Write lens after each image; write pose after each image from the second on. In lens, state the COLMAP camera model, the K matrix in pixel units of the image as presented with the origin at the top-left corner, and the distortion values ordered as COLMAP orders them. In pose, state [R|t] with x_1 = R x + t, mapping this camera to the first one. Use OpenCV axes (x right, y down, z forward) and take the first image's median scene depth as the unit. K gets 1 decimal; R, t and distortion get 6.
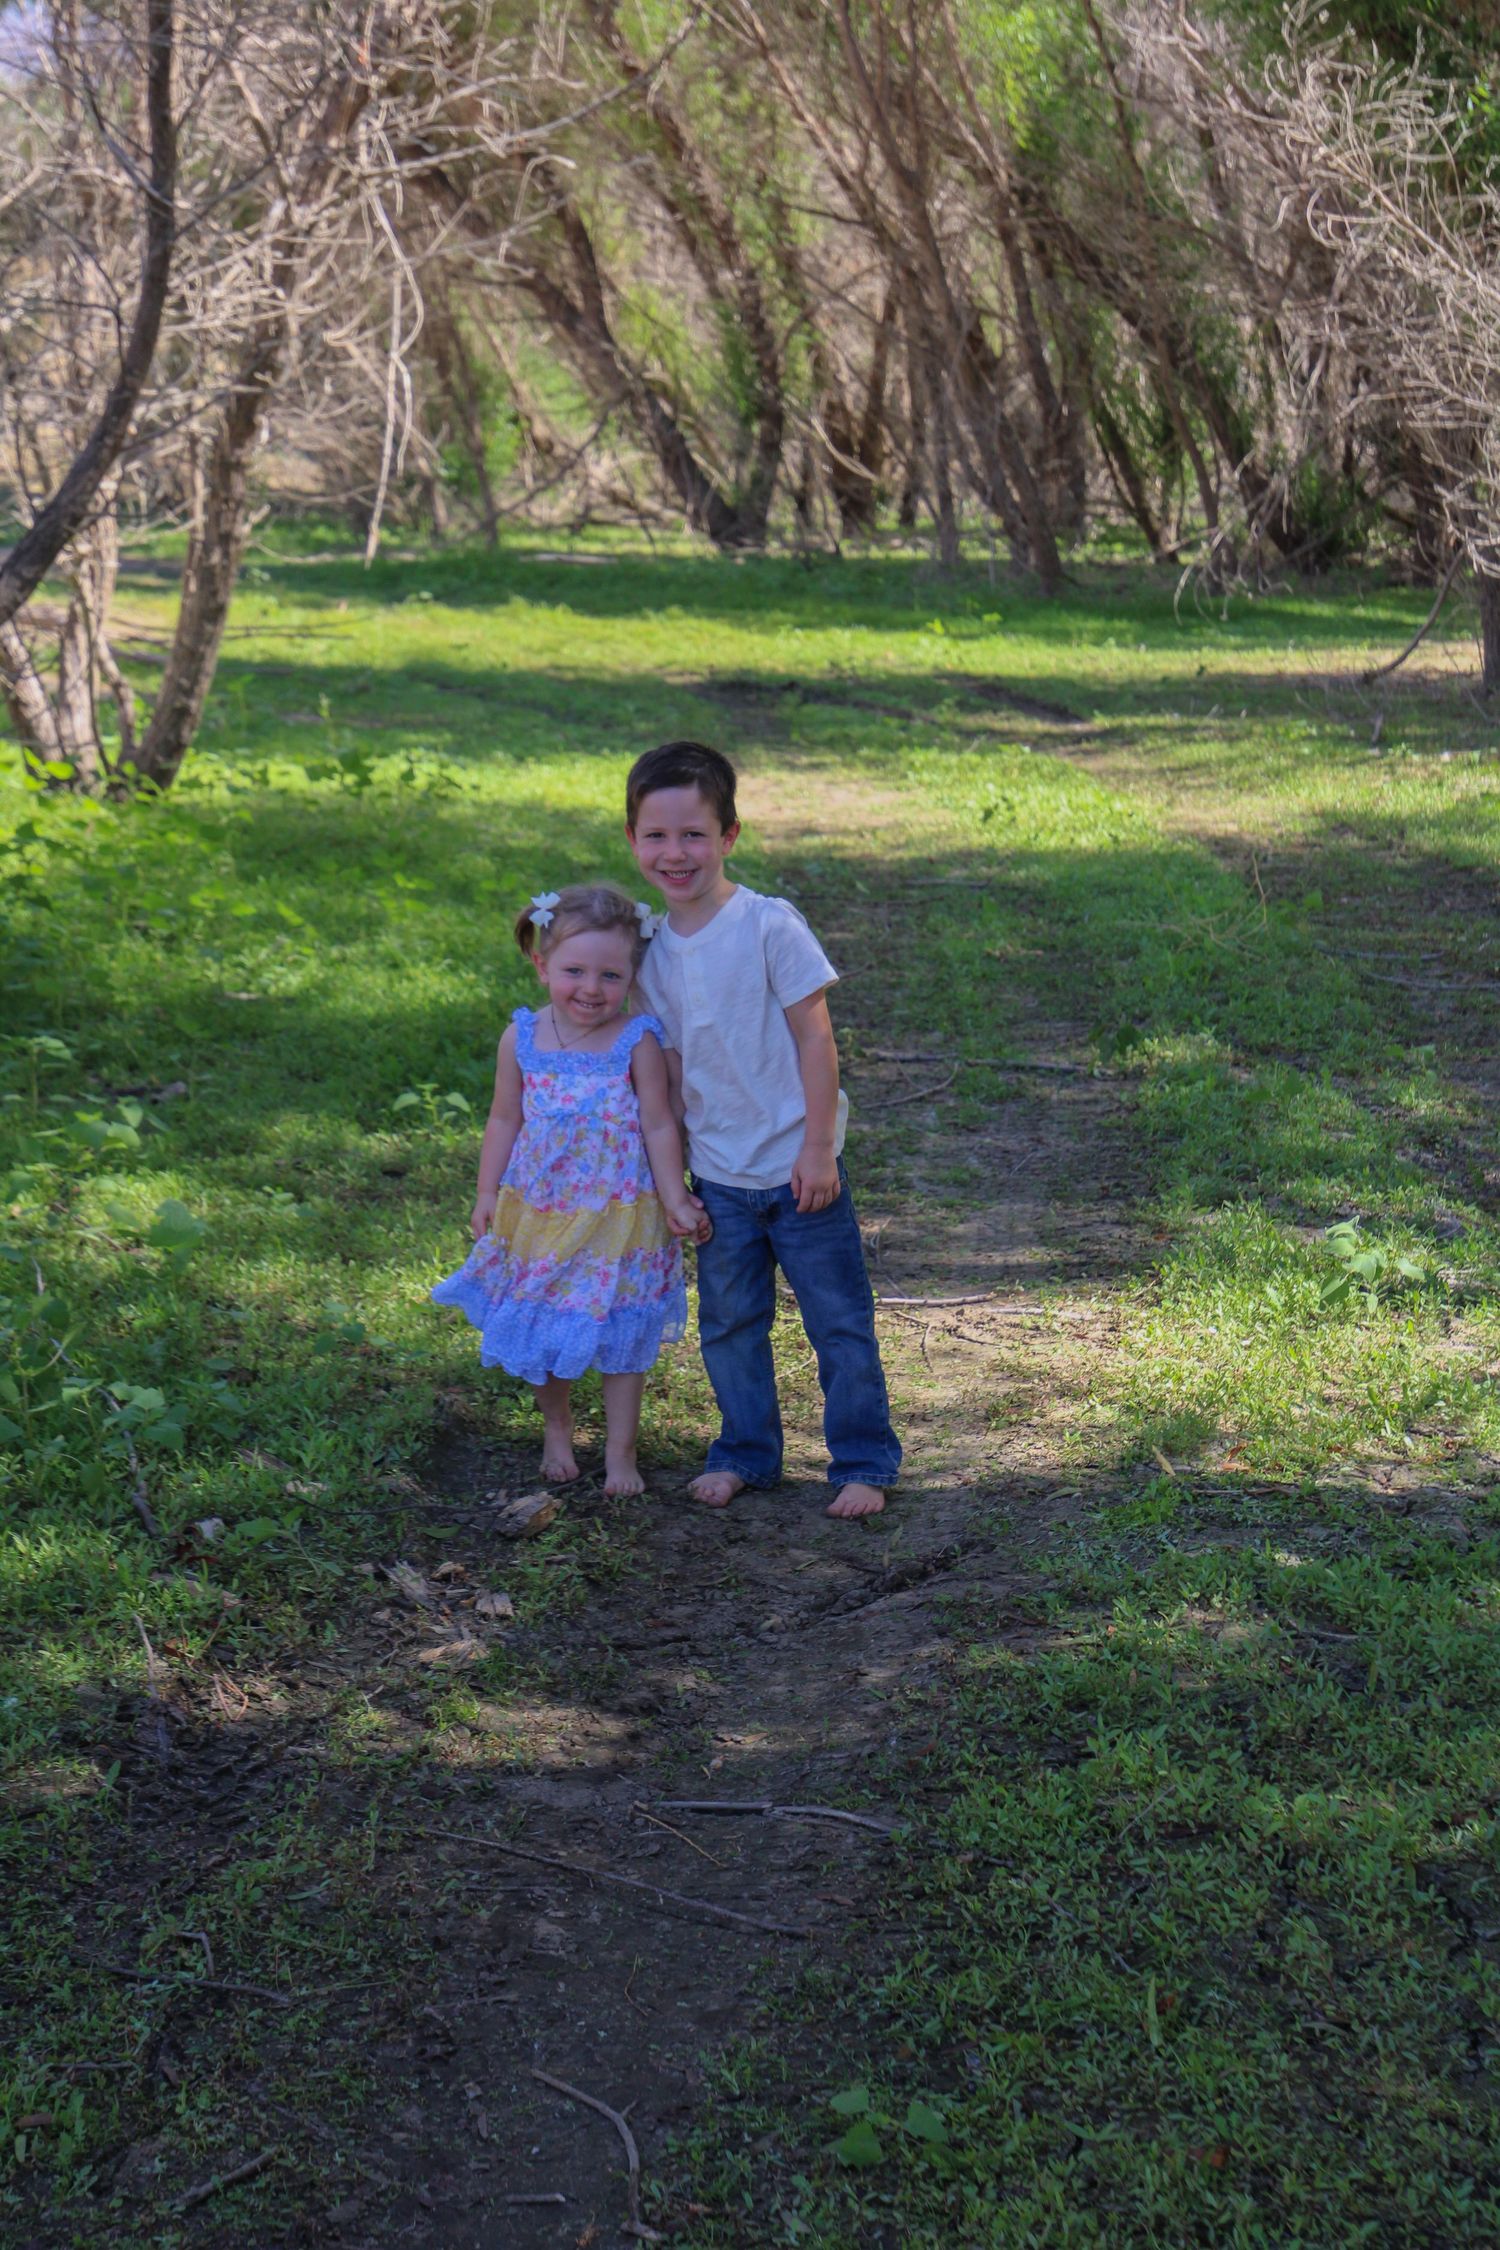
lens RADIAL K [[3538.5, 0, 750.8], [0, 3538.5, 1116.6], [0, 0, 1]] dist [0.048769, 0.000000]
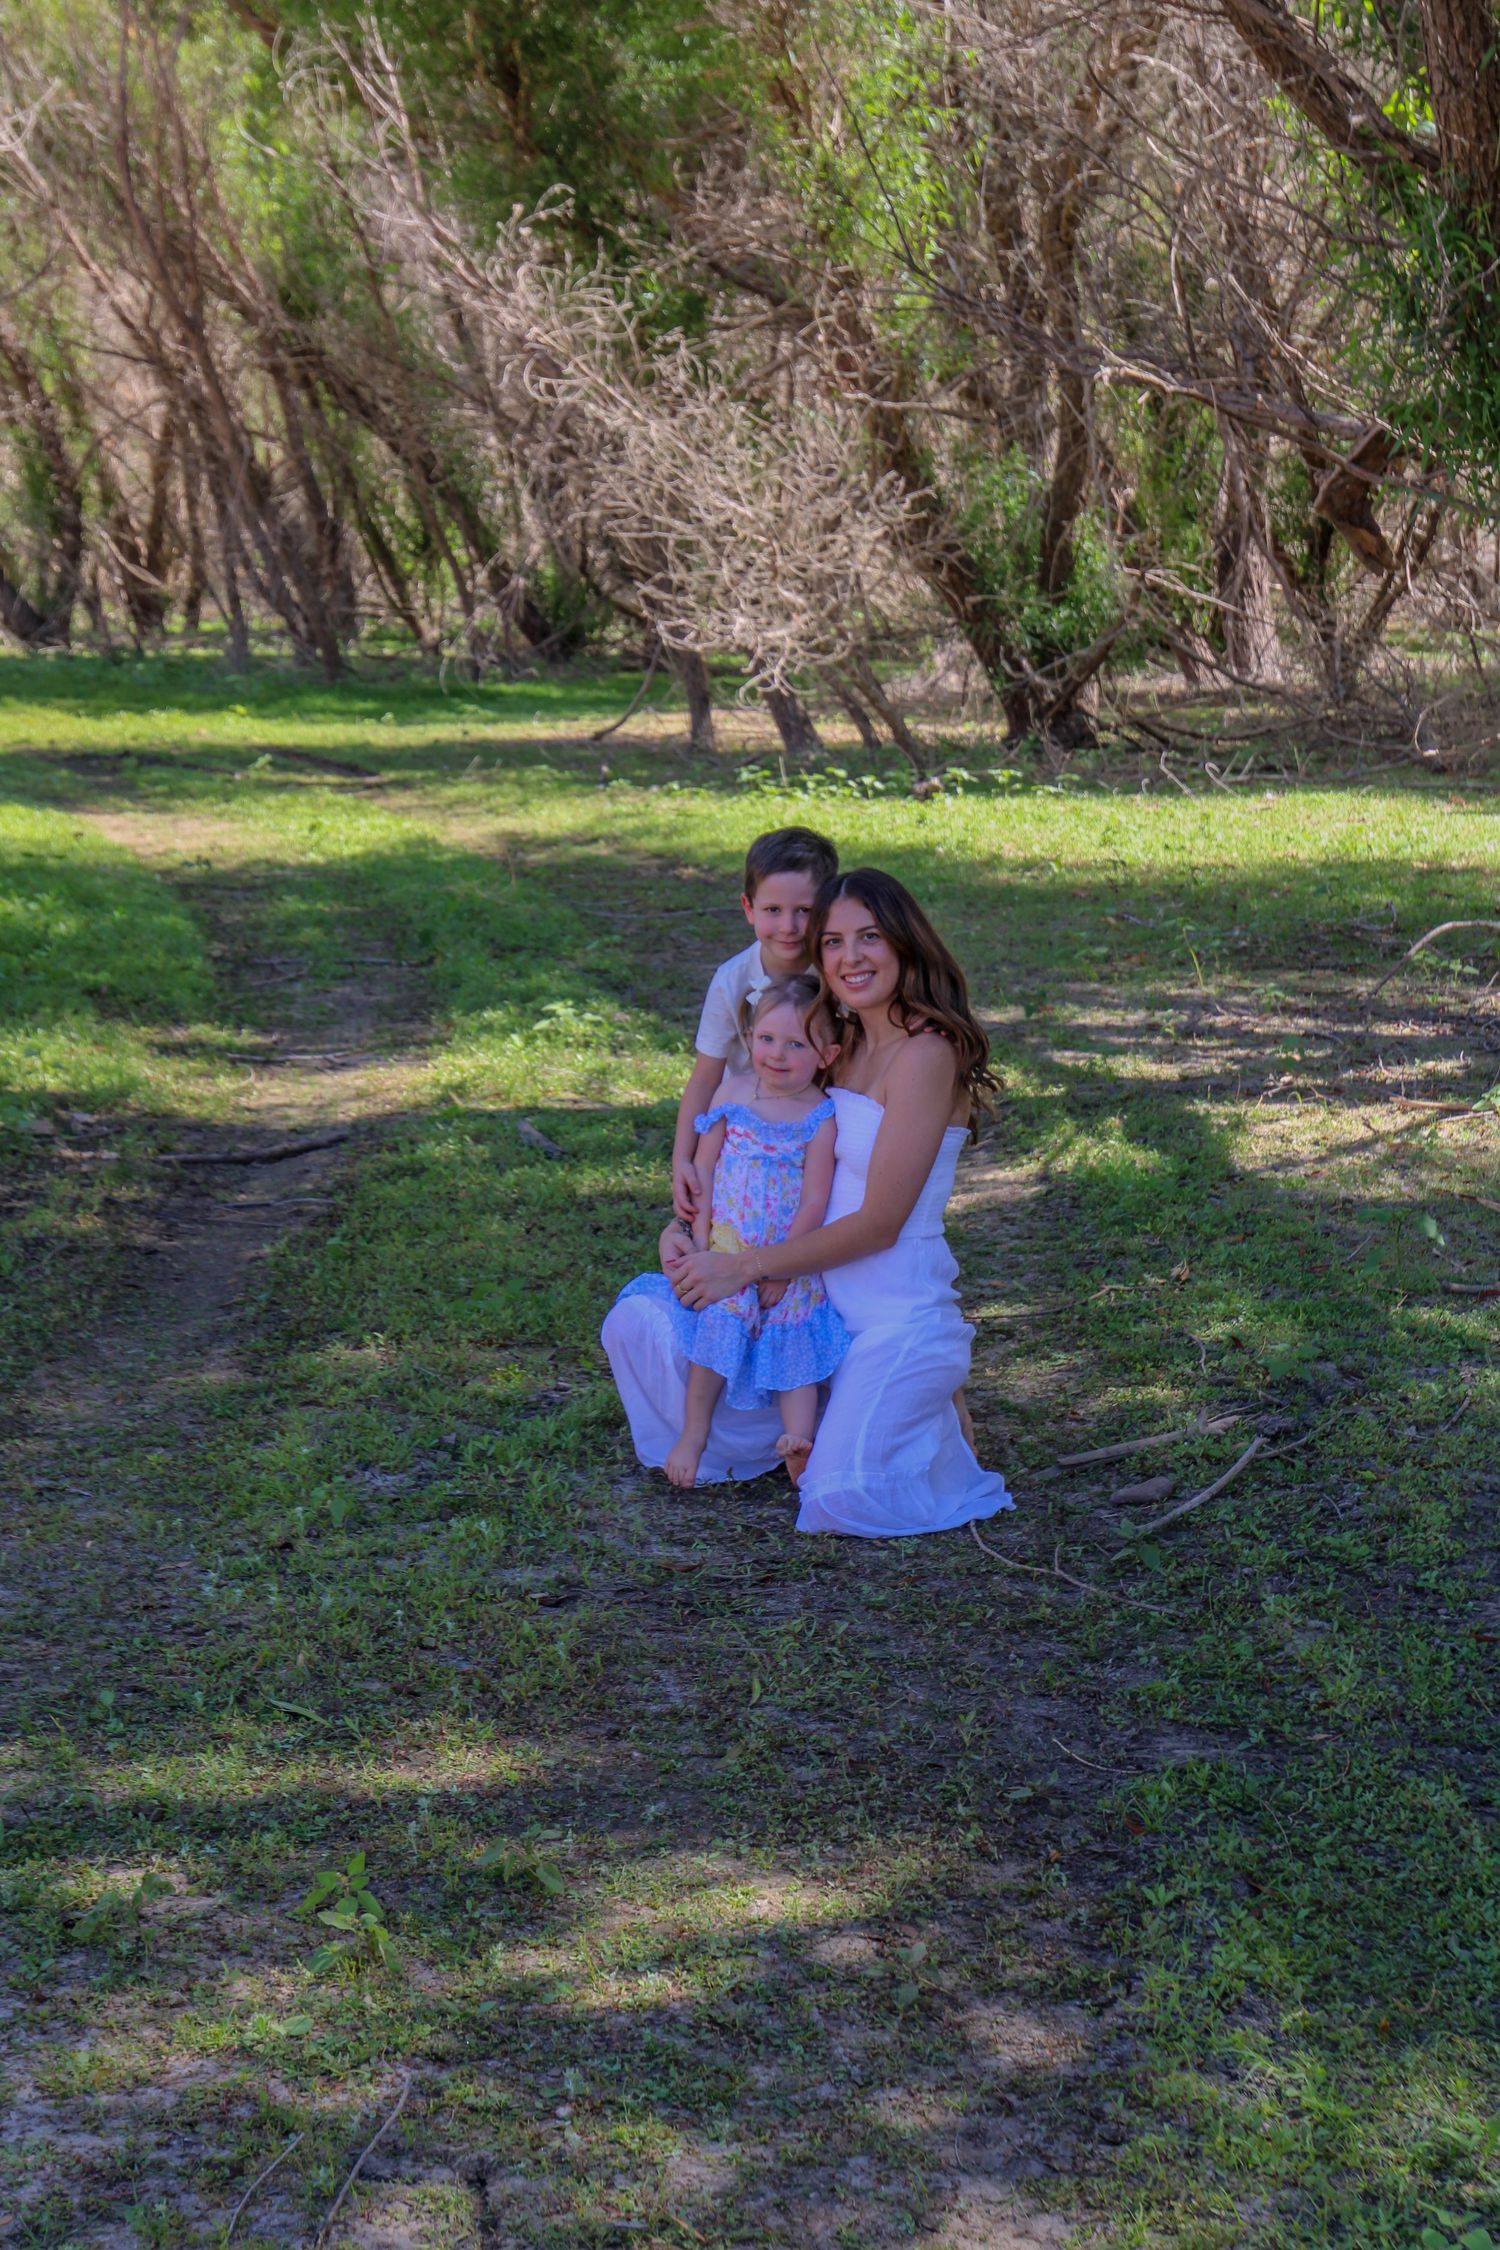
lens RADIAL K [[3538.5, 0, 771.5], [0, 3538.5, 1104.3], [0, 0, 1]] dist [0.048769, 0.000000]
pose [[0.977765, -0.045387, 0.204732, -0.034804], [0.052006, 0.998280, -0.027061, 0.054628], [-0.203152, 0.037107, 0.978444, -0.291238]]
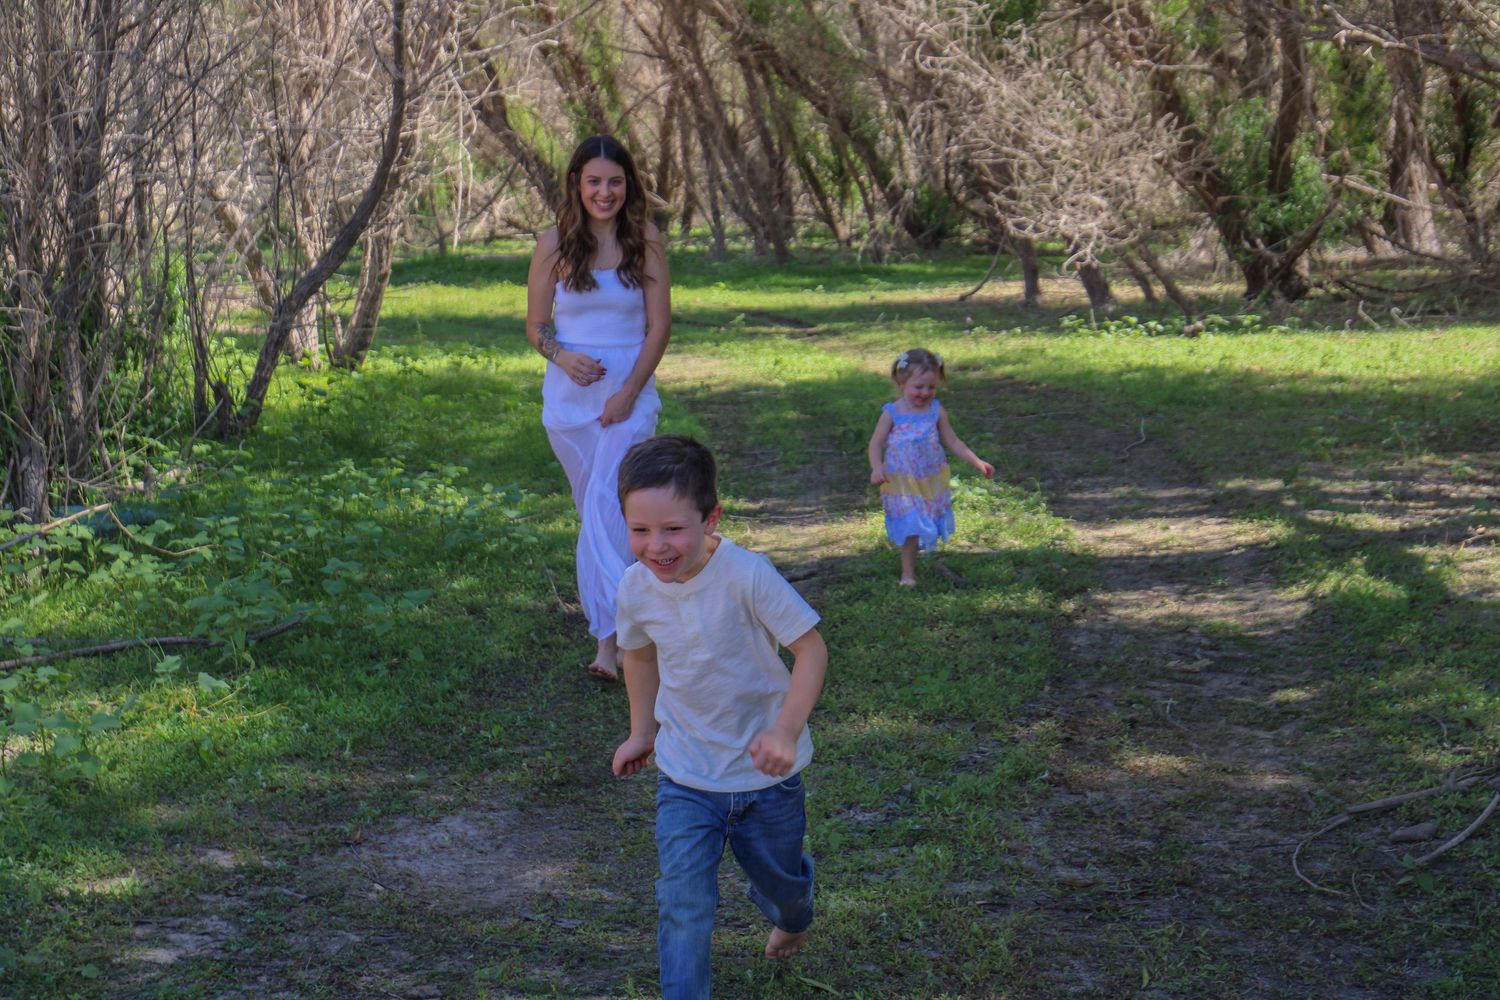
lens RADIAL K [[2359.0, 0, 740.7], [0, 2359.0, 506.8], [0, 0, 1]] dist [0.048769, 0.000000]
pose [[0.996399, -0.047660, 0.070118, -0.041475], [0.051251, 0.997416, -0.050343, 0.052302], [-0.067538, 0.053755, 0.996268, -0.270691]]
